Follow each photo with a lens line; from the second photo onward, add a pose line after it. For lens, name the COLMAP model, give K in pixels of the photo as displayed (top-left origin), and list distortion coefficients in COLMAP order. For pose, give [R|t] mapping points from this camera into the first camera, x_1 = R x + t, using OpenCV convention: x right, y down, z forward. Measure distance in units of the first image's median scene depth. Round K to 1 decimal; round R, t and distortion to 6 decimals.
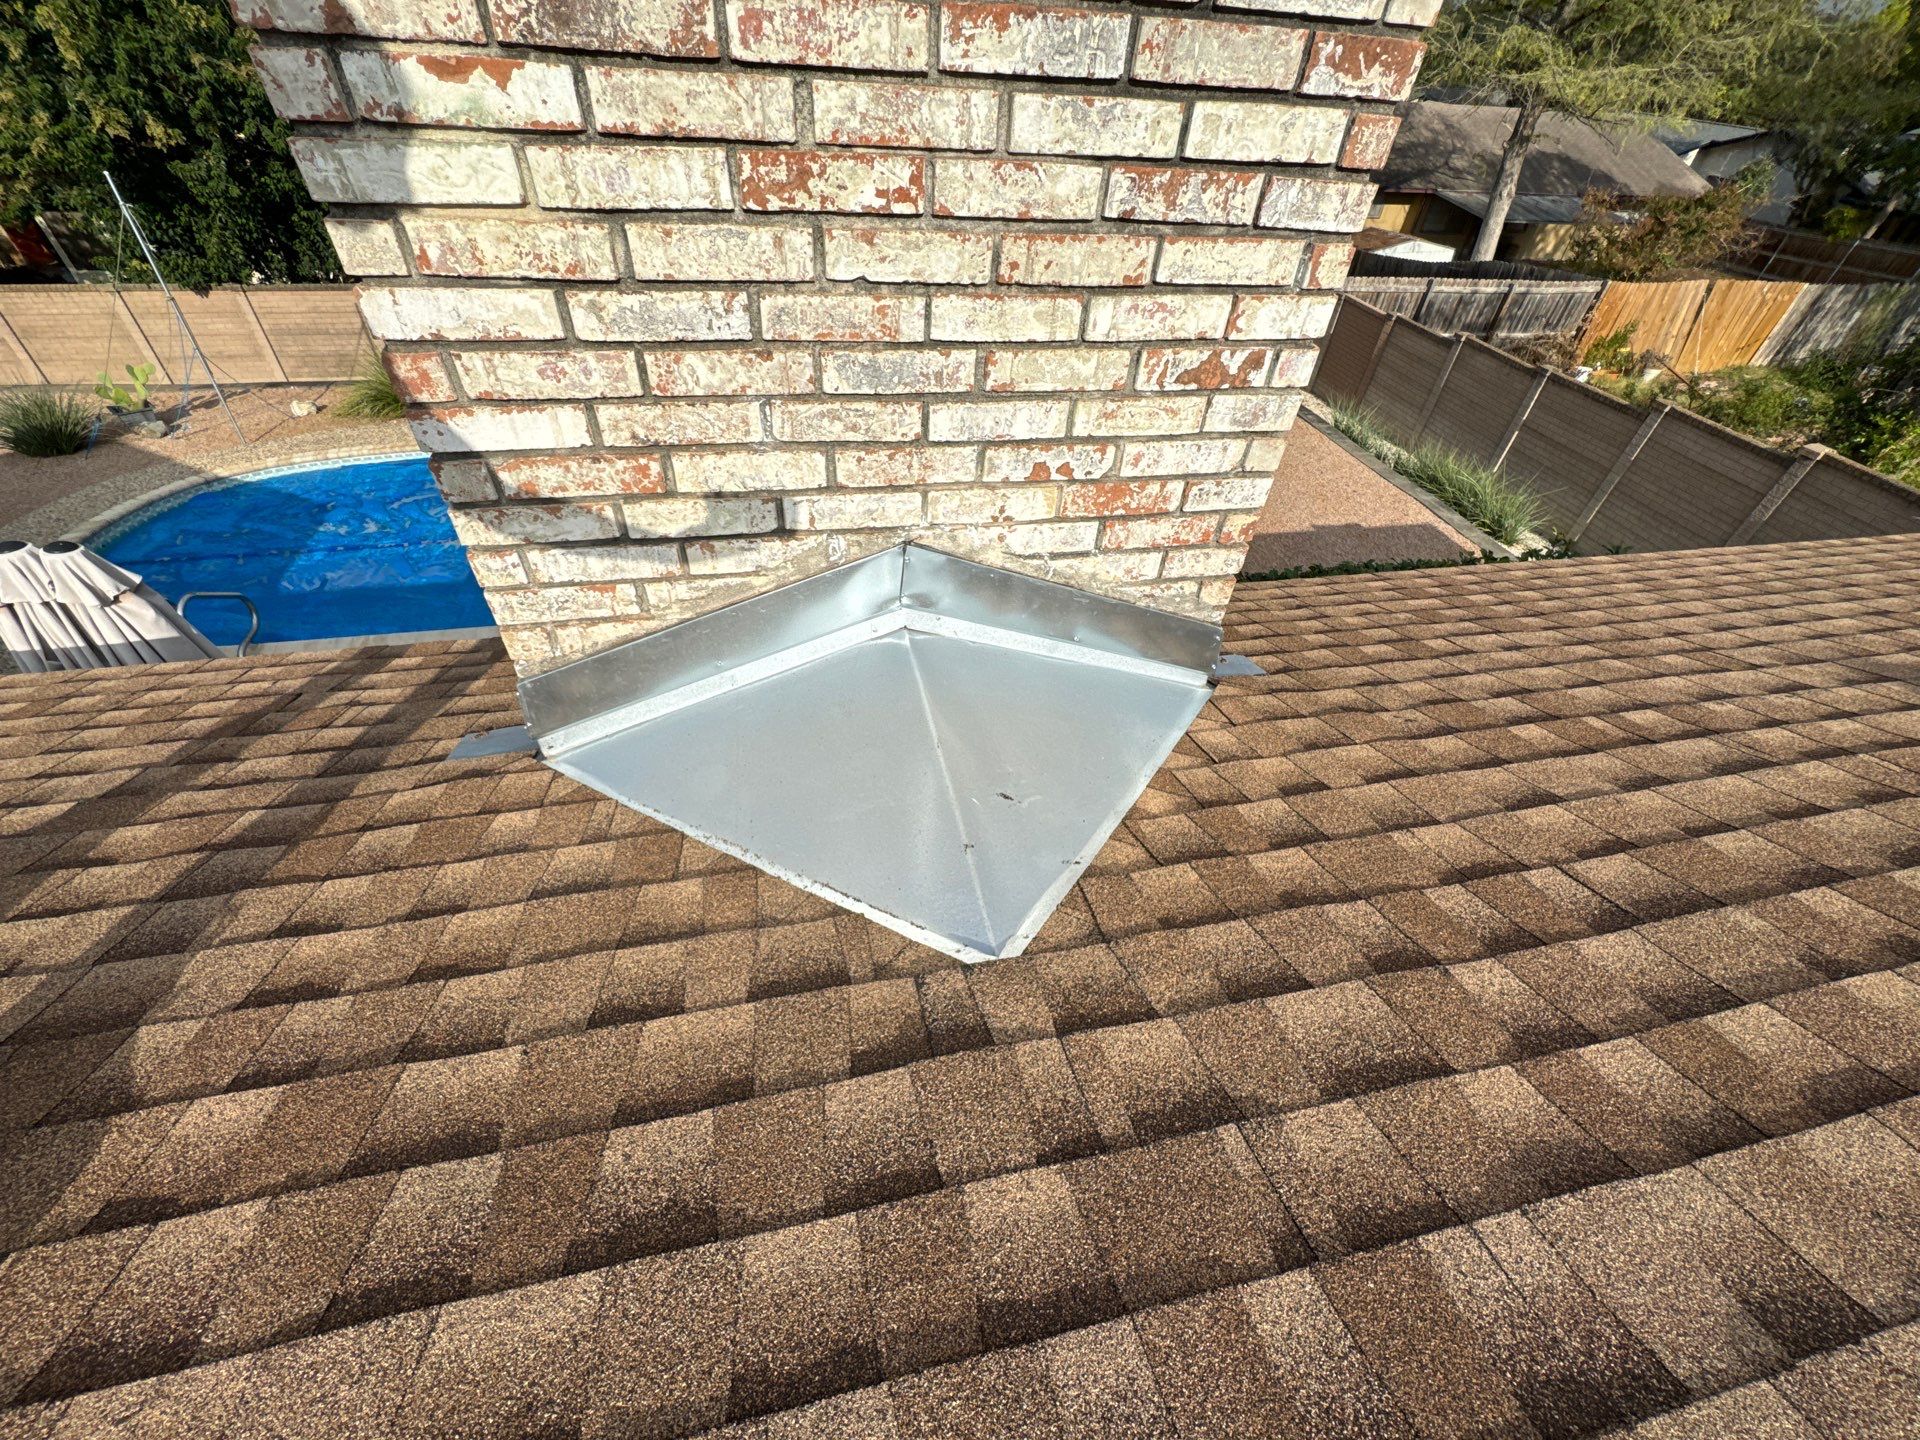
lens RADIAL K [[763.9, 0, 959.0], [0, 763.9, 718.0], [0, 0, 1]] dist [-0.002226, 0.000079]
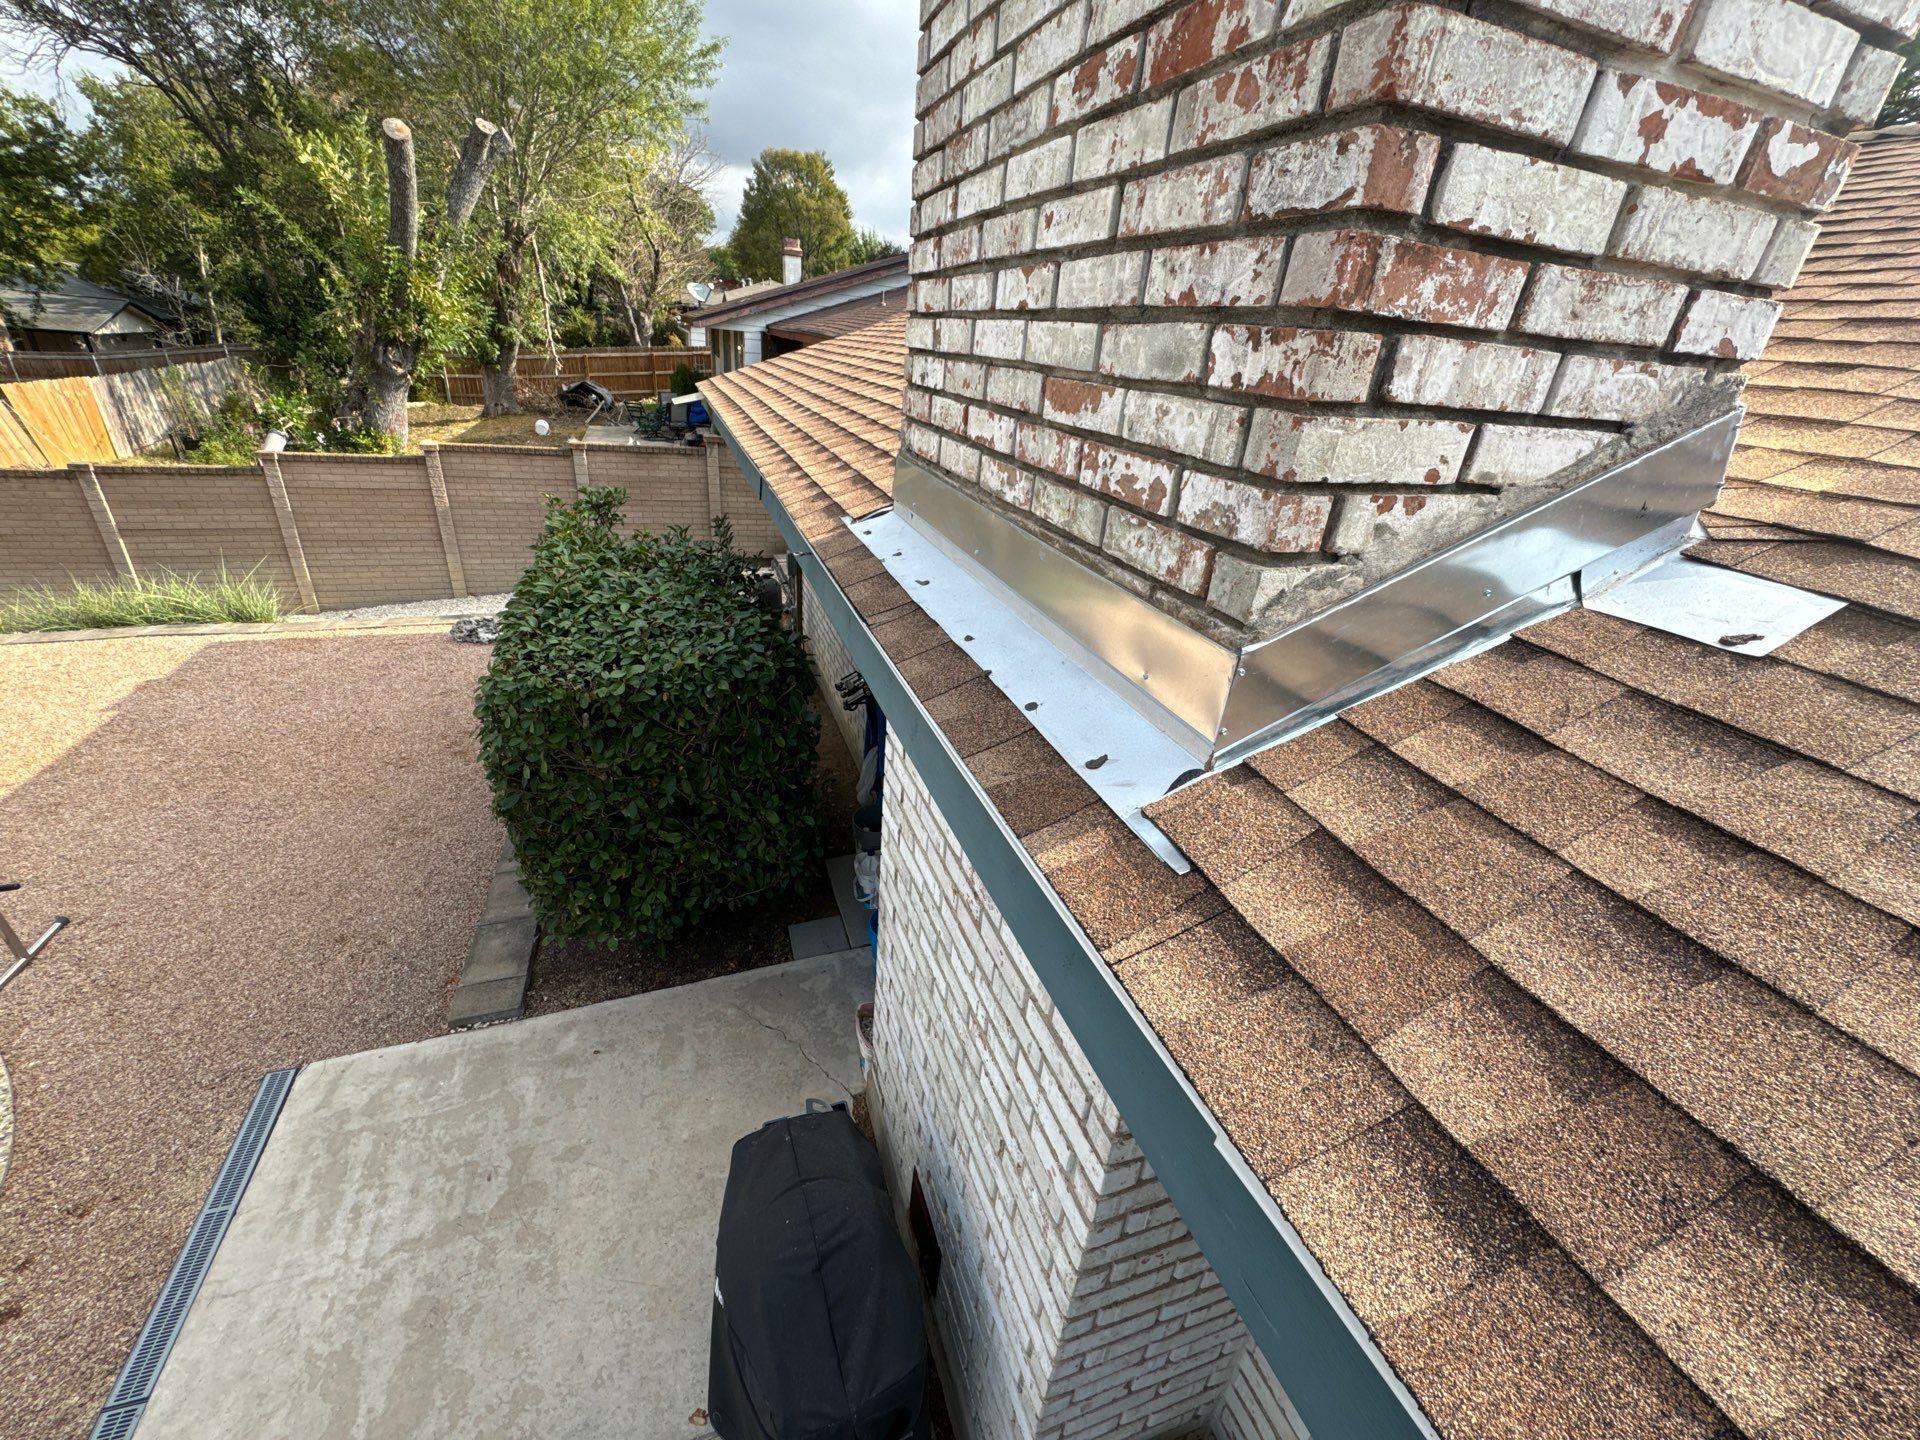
lens RADIAL K [[763.9, 0, 959.4], [0, 763.9, 719.9], [0, 0, 1]] dist [-0.002226, 0.000079]
pose [[-0.123671, -0.501486, 0.856281, -1.483441], [0.605811, 0.645281, 0.465409, -0.739148], [-0.785938, 0.576302, 0.224003, 1.908785]]
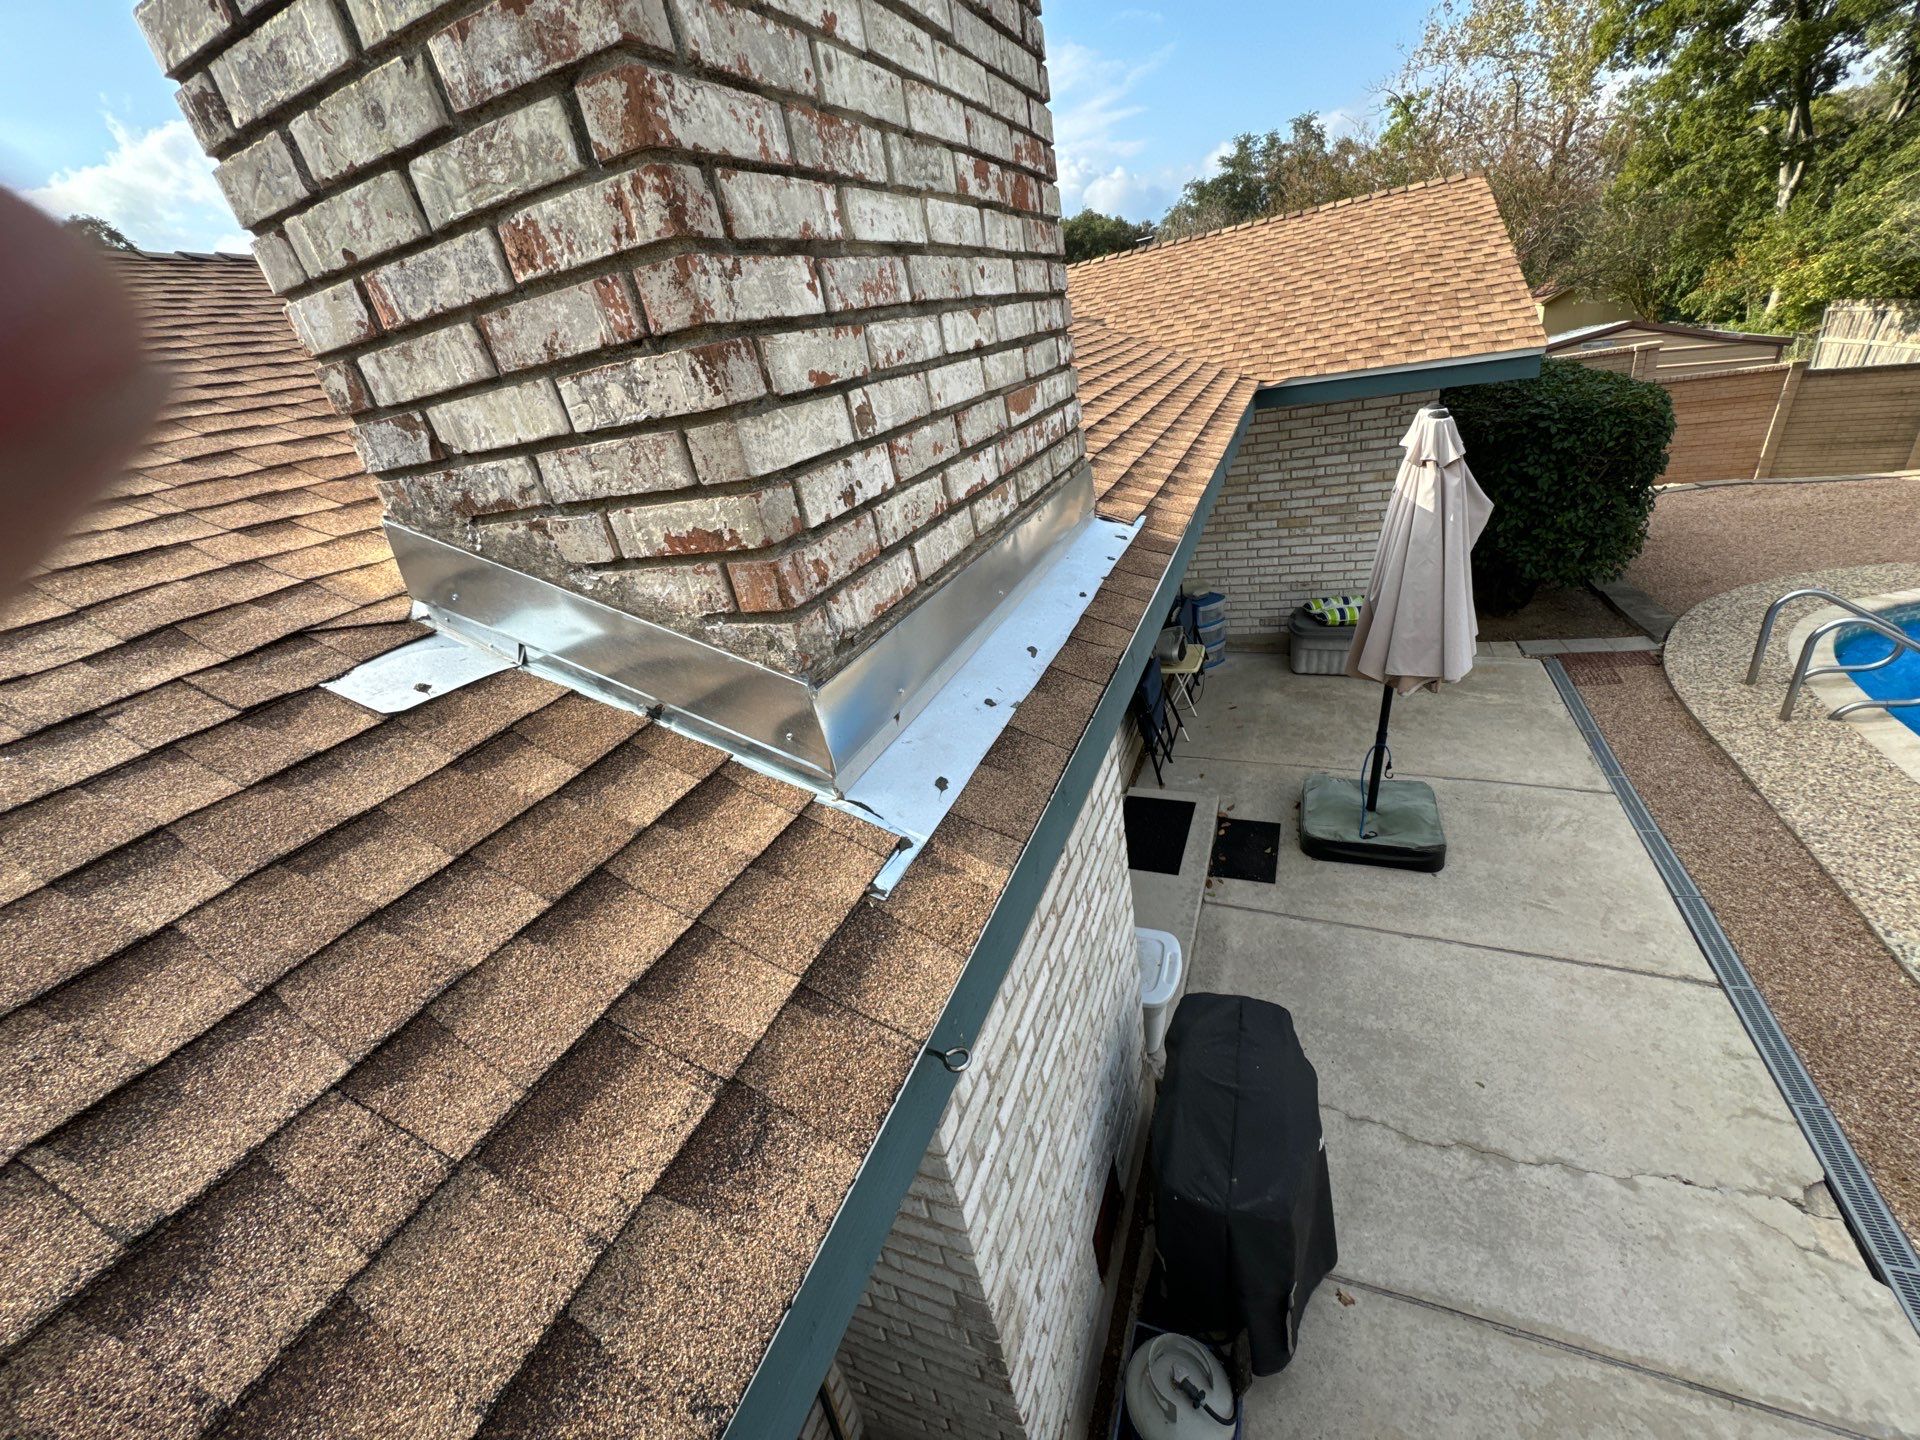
lens RADIAL K [[763.9, 0, 960.0], [0, 763.9, 728.7], [0, 0, 1]] dist [-0.002226, 0.000079]
pose [[-0.568020, 0.409742, -0.713768, 0.903639], [-0.441028, 0.580690, 0.684320, -1.019181], [0.694872, 0.703499, -0.149135, 2.330163]]
